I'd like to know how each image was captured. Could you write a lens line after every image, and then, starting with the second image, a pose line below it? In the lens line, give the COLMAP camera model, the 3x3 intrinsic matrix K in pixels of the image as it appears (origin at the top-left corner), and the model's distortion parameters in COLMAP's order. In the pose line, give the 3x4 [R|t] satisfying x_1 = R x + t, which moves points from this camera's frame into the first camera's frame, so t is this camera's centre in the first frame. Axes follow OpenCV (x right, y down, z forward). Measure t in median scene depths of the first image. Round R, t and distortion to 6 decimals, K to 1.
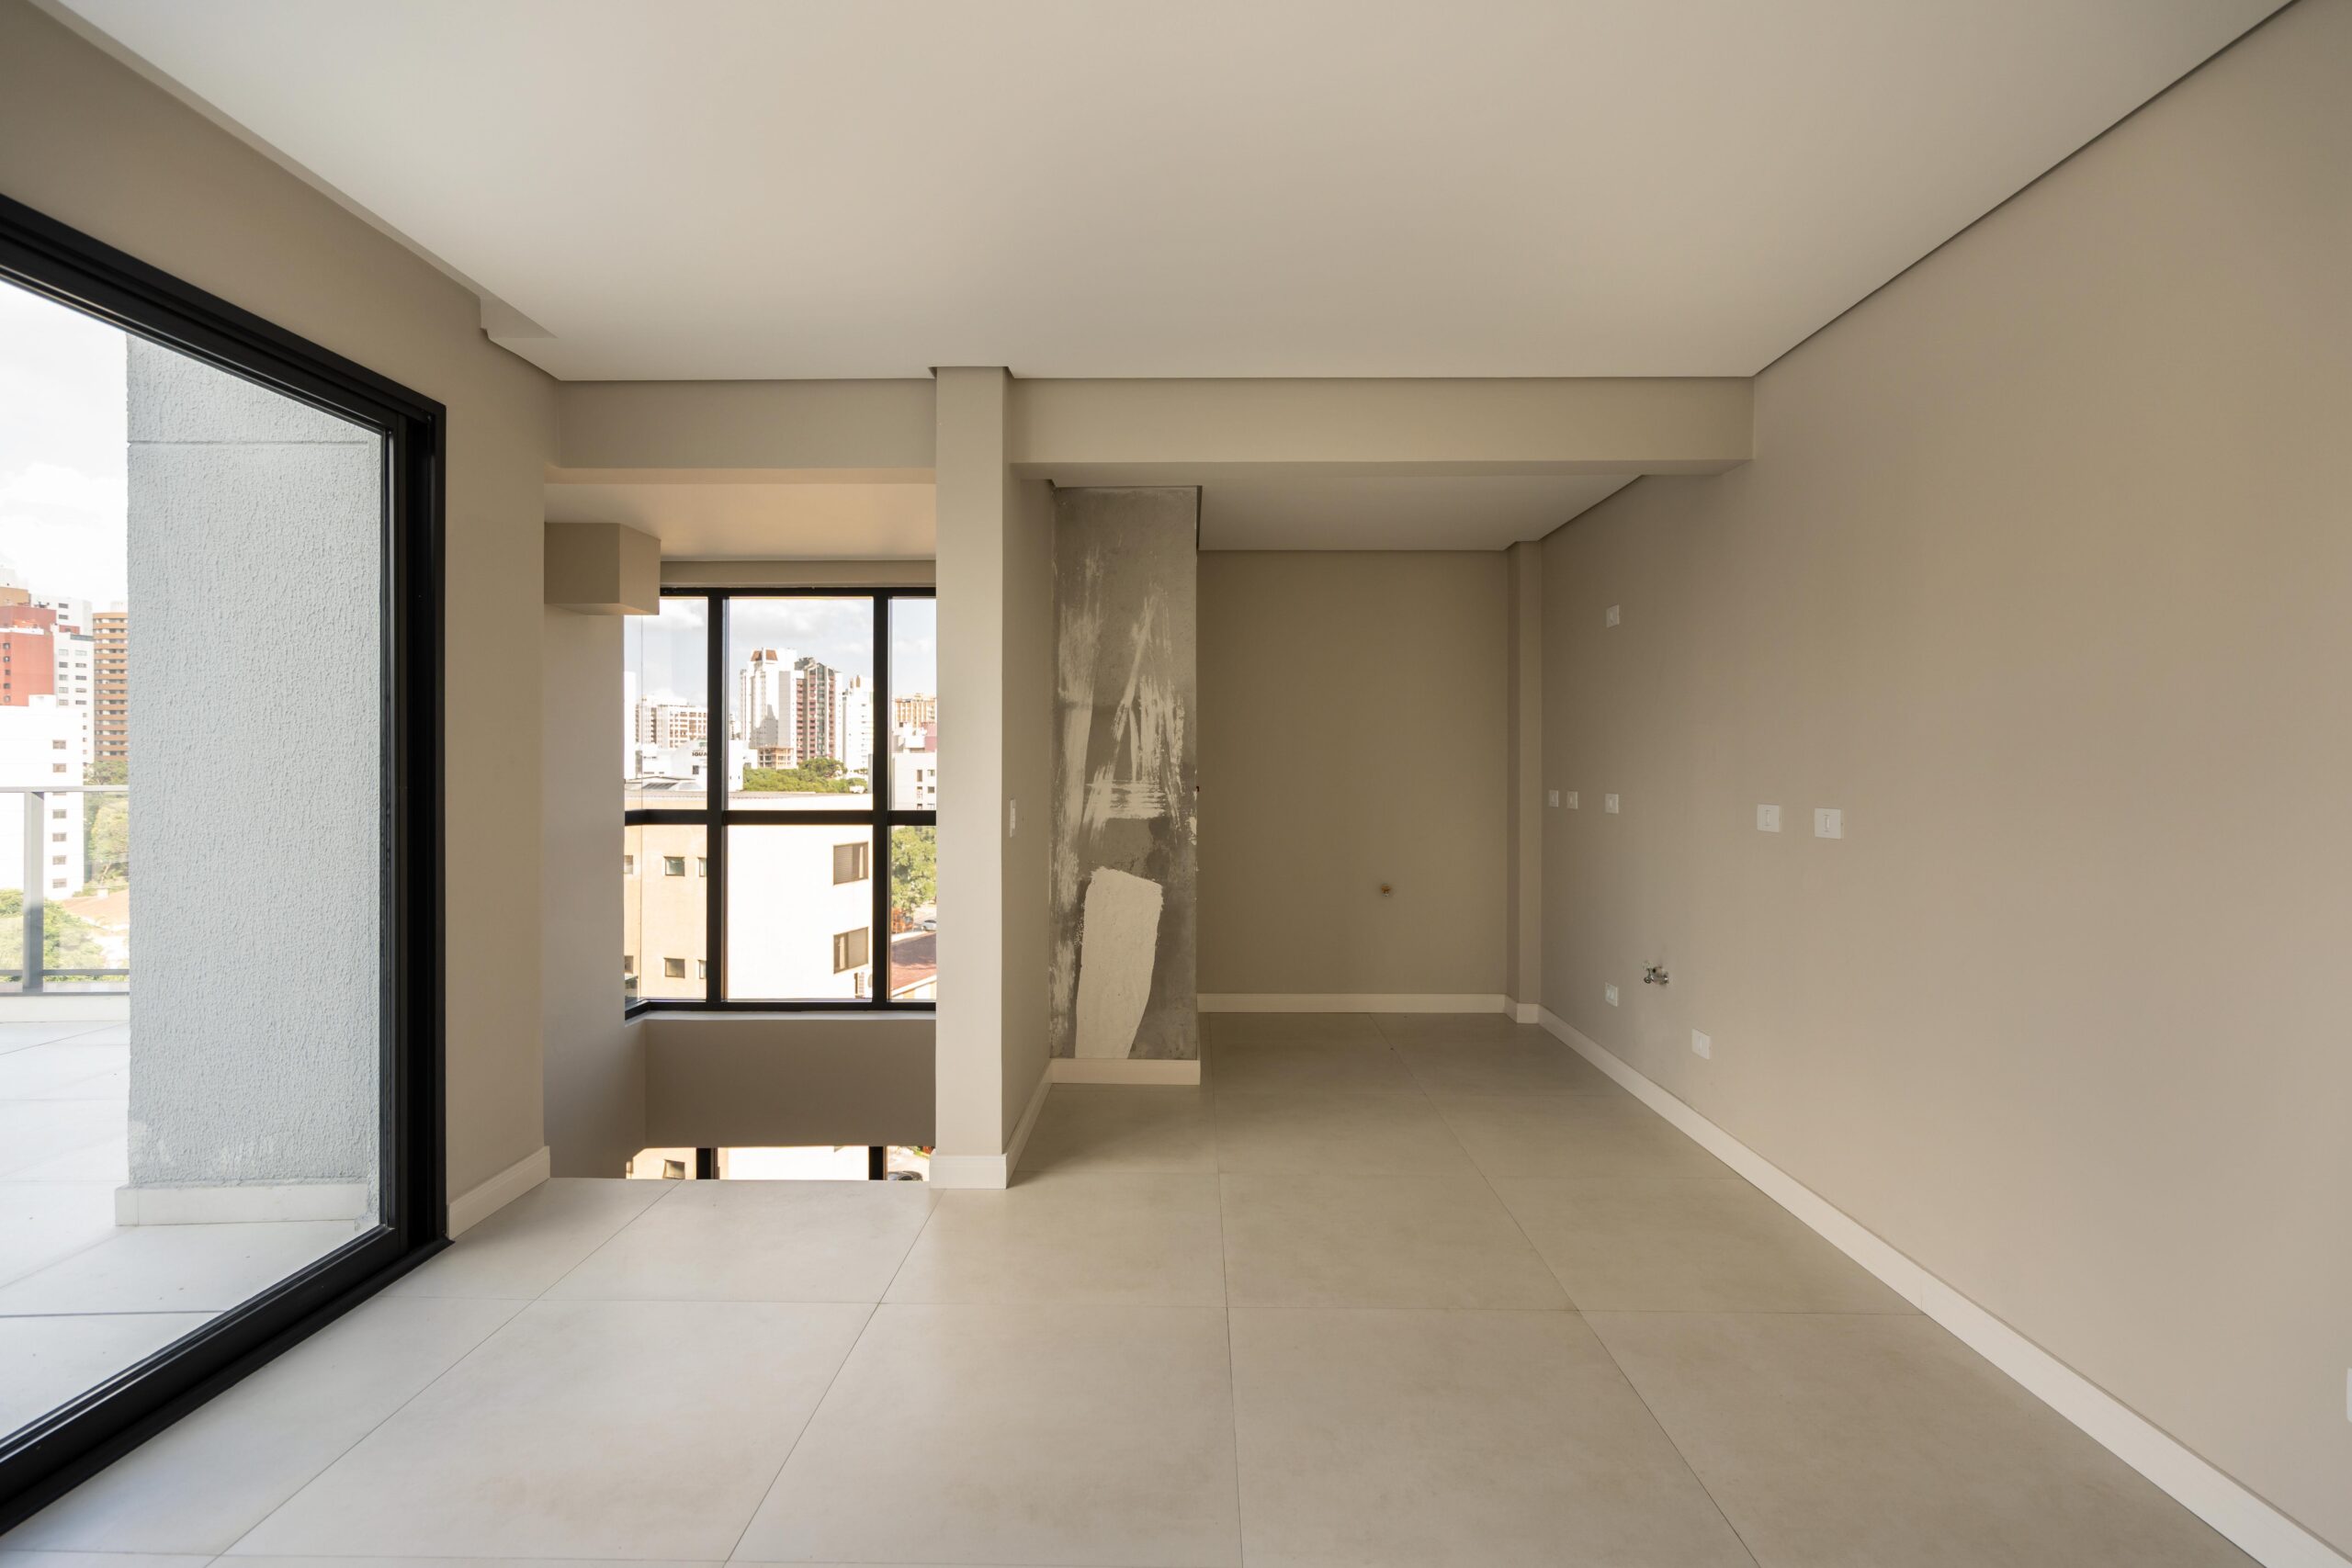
lens RADIAL K [[1076.4, 0, 1170.4], [0, 1076.4, 769.3], [0, 0, 1]] dist [-0.000457, 0.000108]
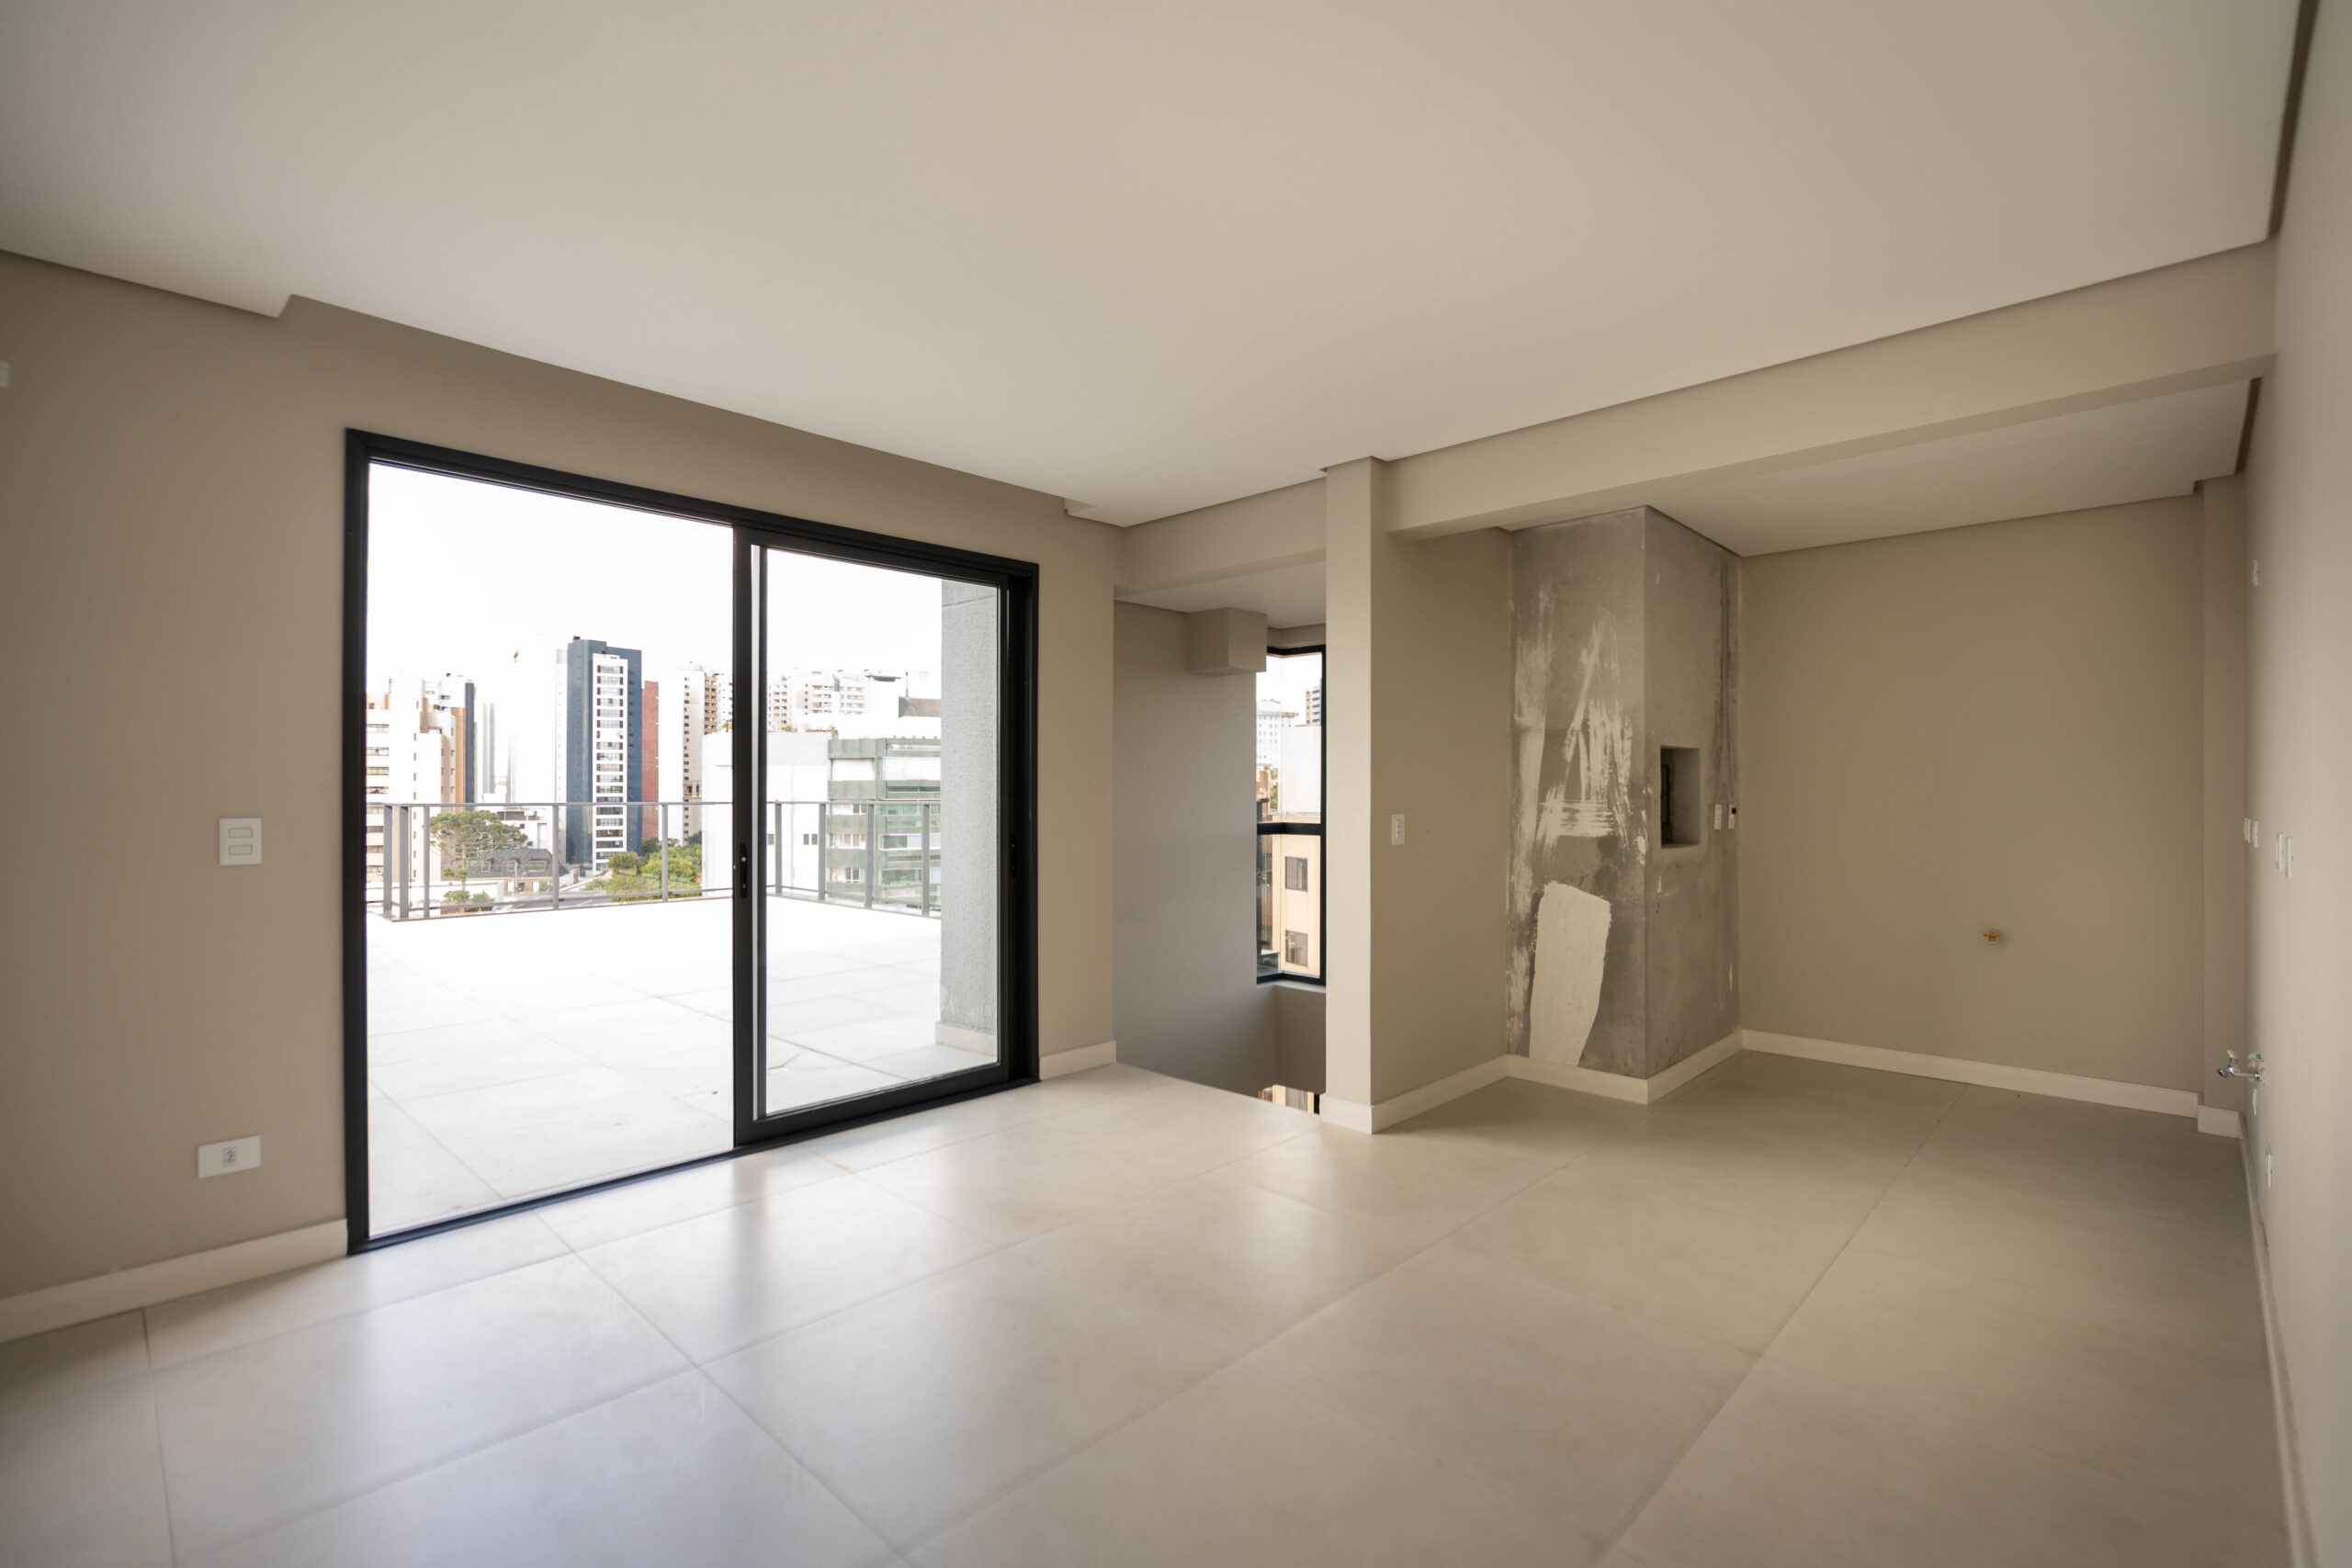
lens RADIAL K [[1067.0, 0, 1179.0], [0, 1067.0, 794.5], [0, 0, 1]] dist [-0.001277, -0.000022]
pose [[0.734865, 0.002122, -0.678210, 0.378607], [-0.003402, 0.999994, -0.000557, 0.007052], [0.678205, 0.002717, 0.734868, -0.022870]]
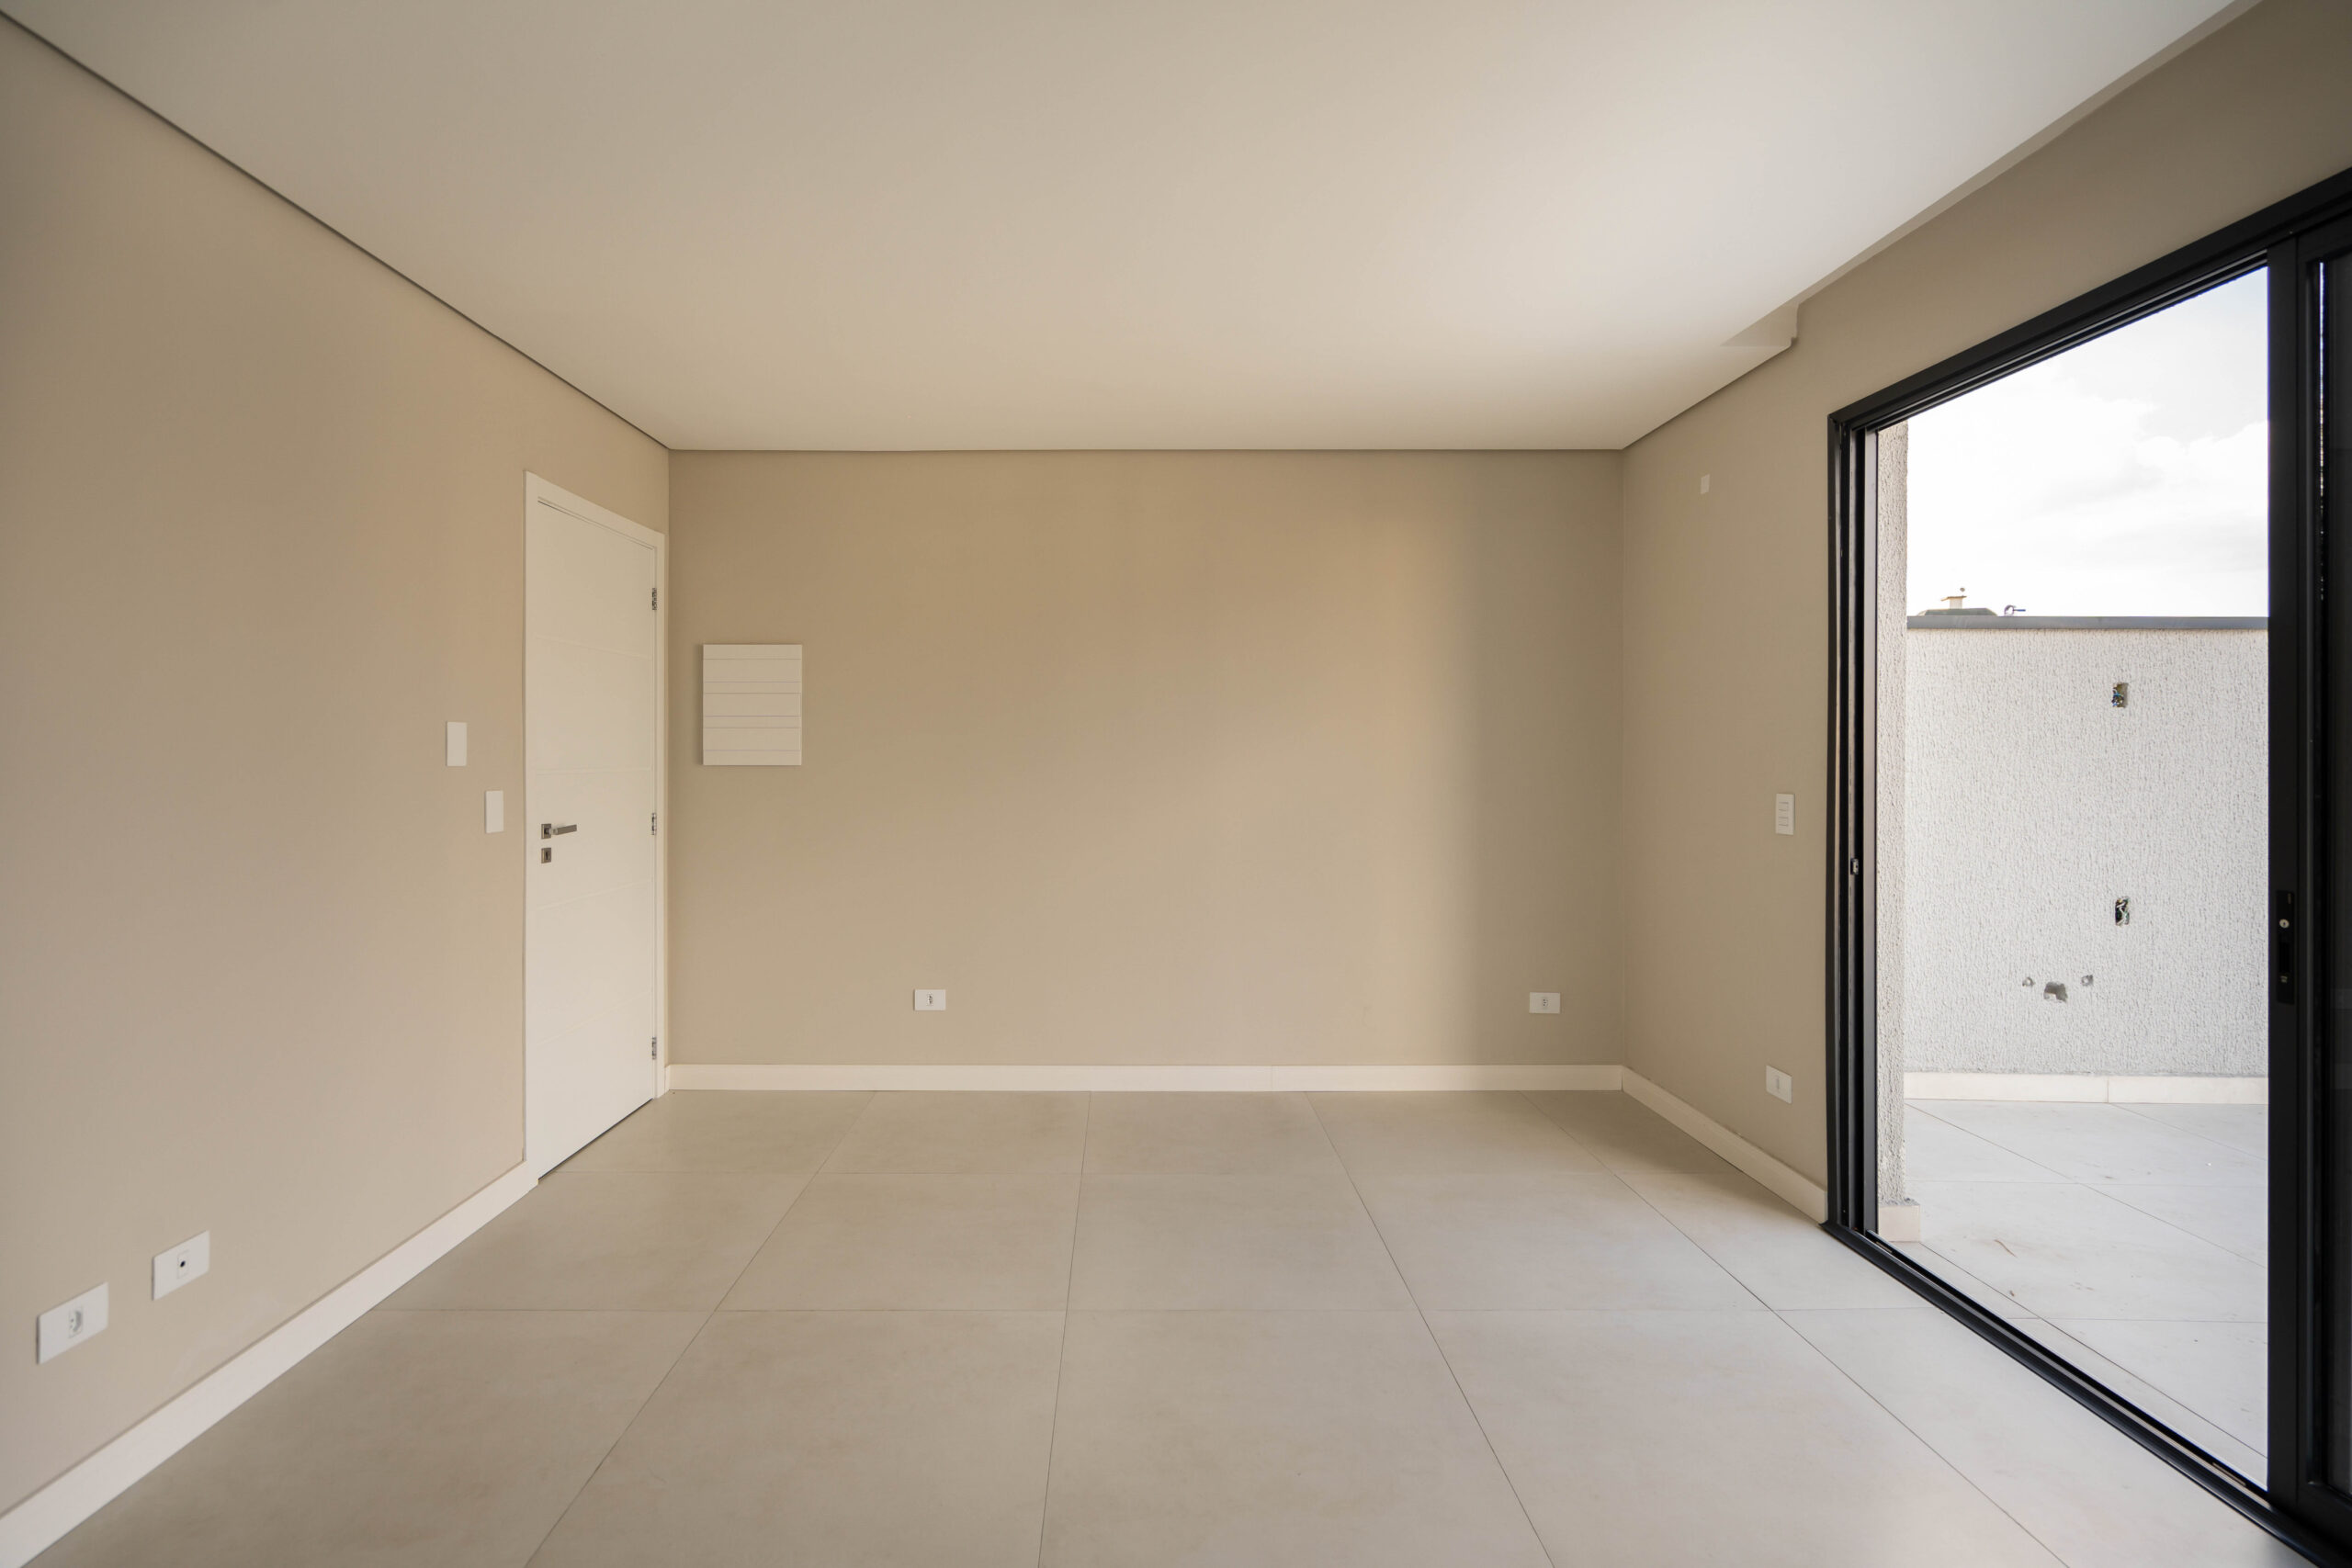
lens RADIAL K [[1076.4, 0, 1170.4], [0, 1076.4, 769.3], [0, 0, 1]] dist [-0.000457, 0.000108]
pose [[-0.998342, -0.002757, -0.057499, 0.002853], [-0.003993, 0.999763, 0.021394, -0.008228], [0.057427, 0.021588, -0.998116, 0.770684]]
